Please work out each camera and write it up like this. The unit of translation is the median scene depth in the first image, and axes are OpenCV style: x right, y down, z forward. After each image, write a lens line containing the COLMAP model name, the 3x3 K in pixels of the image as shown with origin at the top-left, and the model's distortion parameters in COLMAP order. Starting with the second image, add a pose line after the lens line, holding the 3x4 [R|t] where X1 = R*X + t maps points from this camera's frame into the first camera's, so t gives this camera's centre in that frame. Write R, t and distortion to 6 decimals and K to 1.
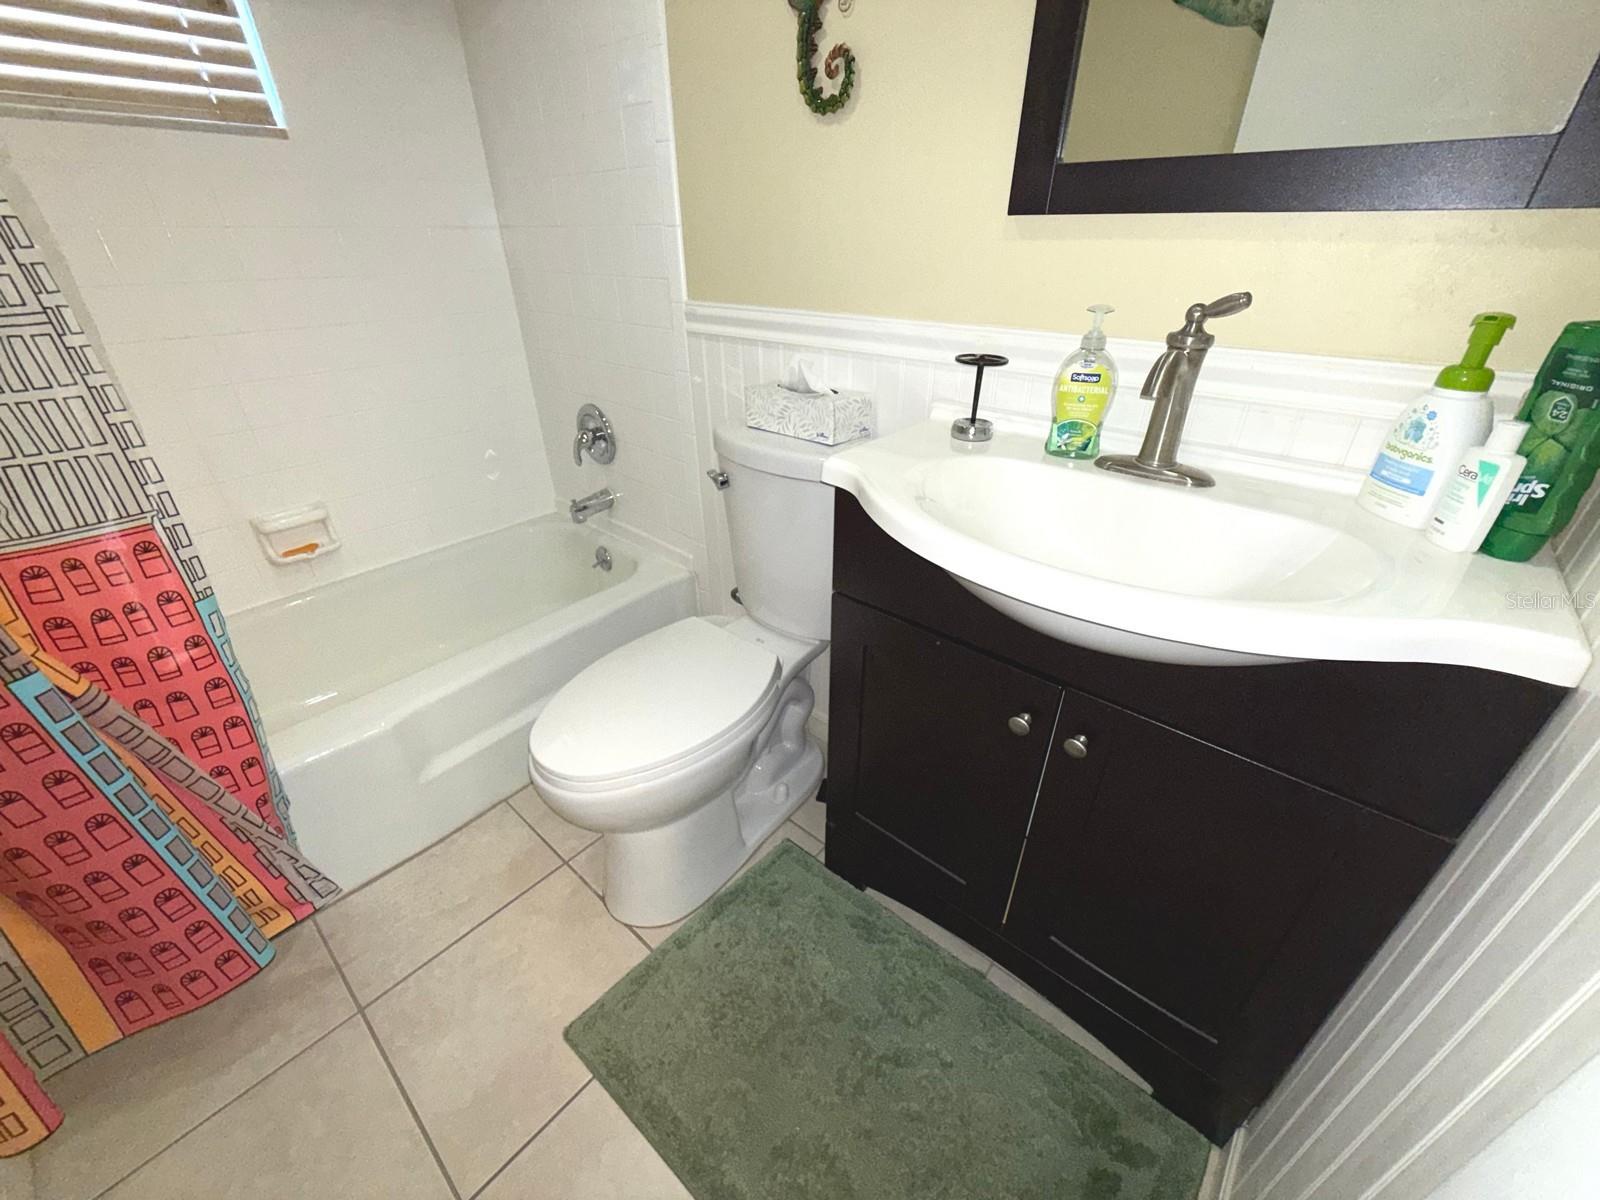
lens RADIAL K [[638.2, 0, 800.3], [0, 638.2, 615.3], [0, 0, 1]] dist [-0.000285, -0.000429]
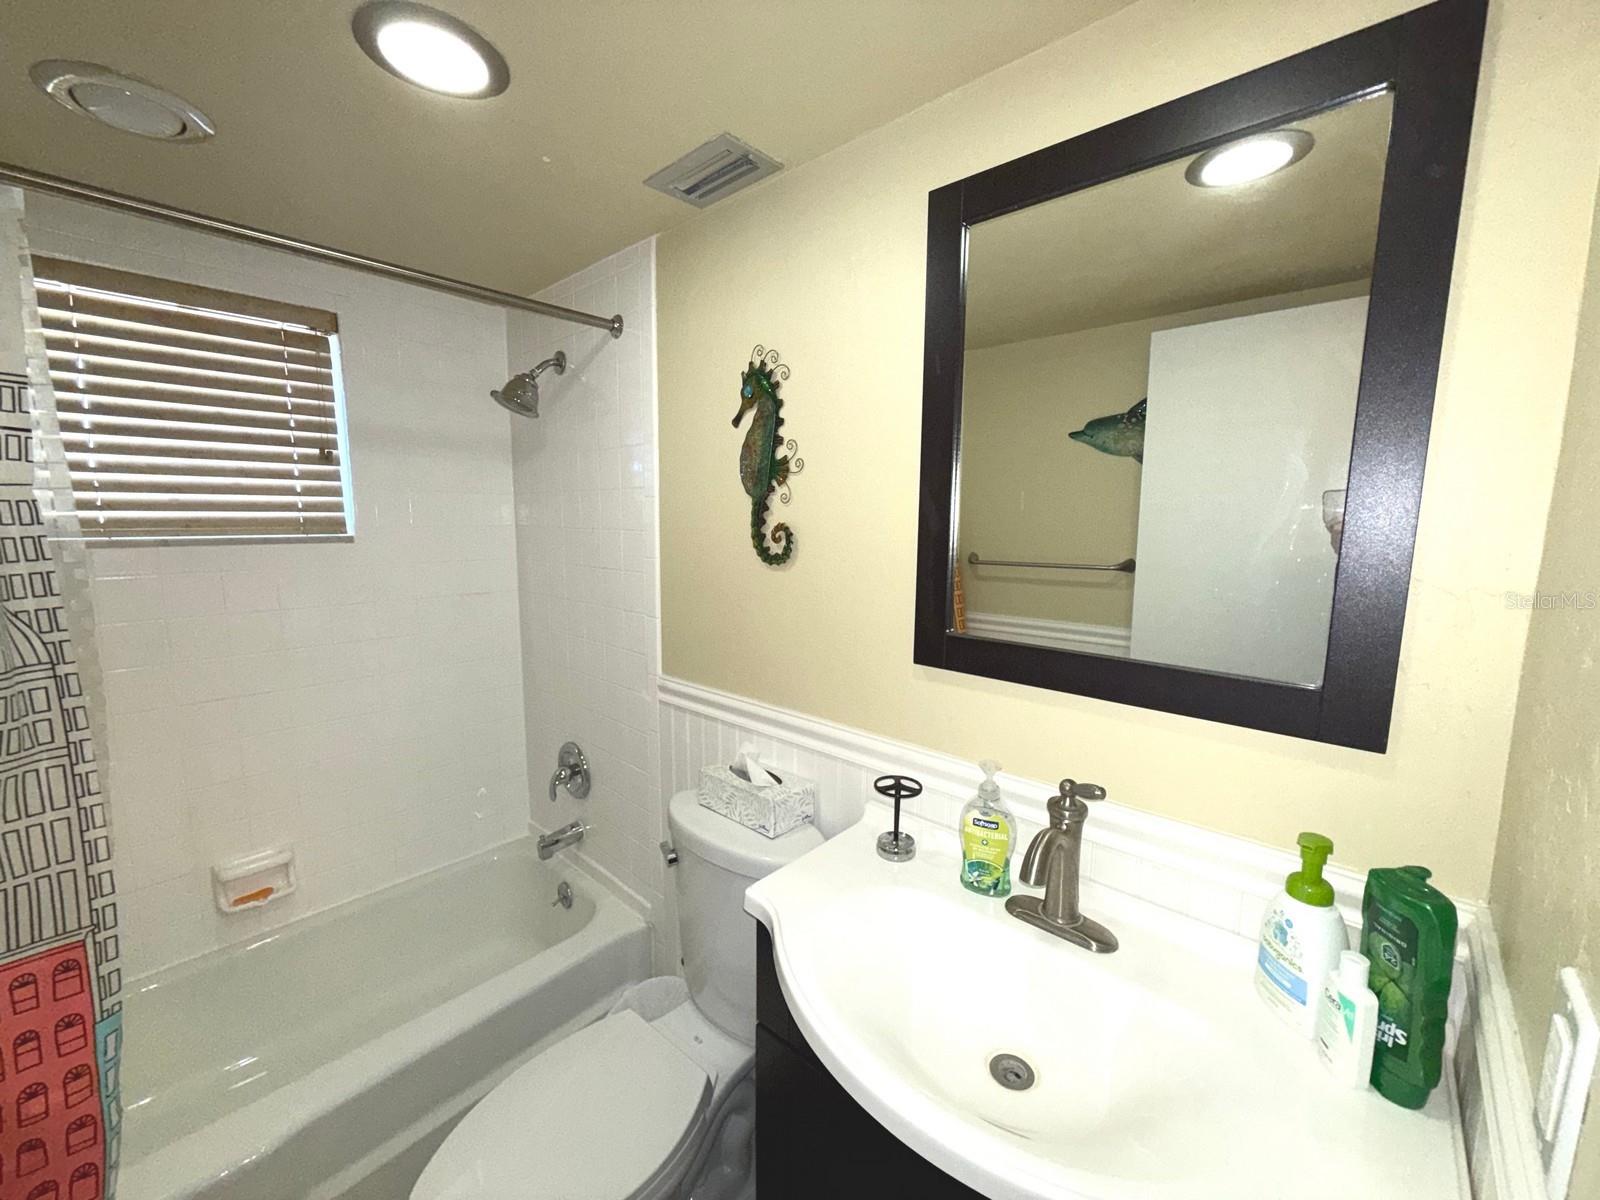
lens RADIAL K [[638.2, 0, 809.2], [0, 638.2, 600.5], [0, 0, 1]] dist [-0.000285, -0.000429]
pose [[0.999818, 0.011637, -0.015093, 0.131217], [-0.016509, 0.924501, -0.380821, -0.249929], [0.009522, 0.381001, 0.924525, -0.119631]]
